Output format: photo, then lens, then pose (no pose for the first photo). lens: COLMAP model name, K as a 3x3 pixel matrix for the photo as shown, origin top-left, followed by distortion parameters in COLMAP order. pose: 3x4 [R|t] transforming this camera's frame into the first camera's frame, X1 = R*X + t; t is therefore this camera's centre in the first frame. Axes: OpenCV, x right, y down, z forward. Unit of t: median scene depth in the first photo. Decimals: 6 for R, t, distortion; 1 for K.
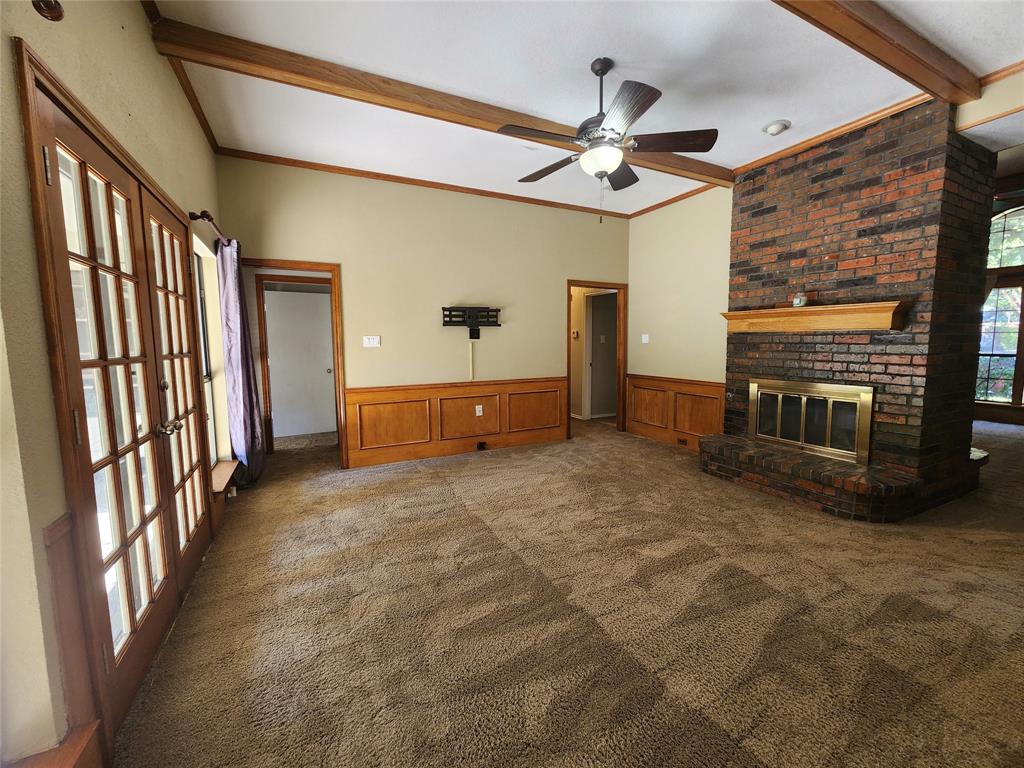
lens RADIAL K [[419.5, 0, 516.0], [0, 419.5, 383.1], [0, 0, 1]] dist [-0.000926, 0.000024]
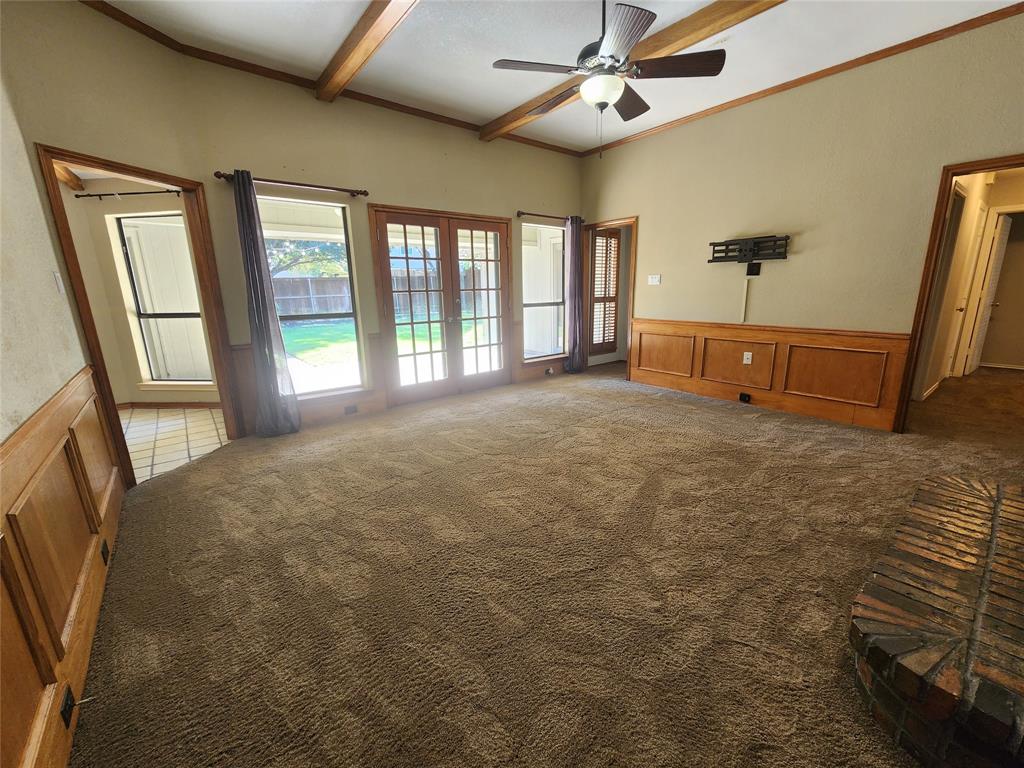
lens RADIAL K [[419.5, 0, 515.2], [0, 419.5, 385.4], [0, 0, 1]] dist [-0.000926, 0.000024]
pose [[0.210282, 0.232873, -0.949501, 0.699810], [-0.080523, 0.972042, 0.220568, -0.036675], [0.974319, 0.030075, 0.223154, 0.340878]]
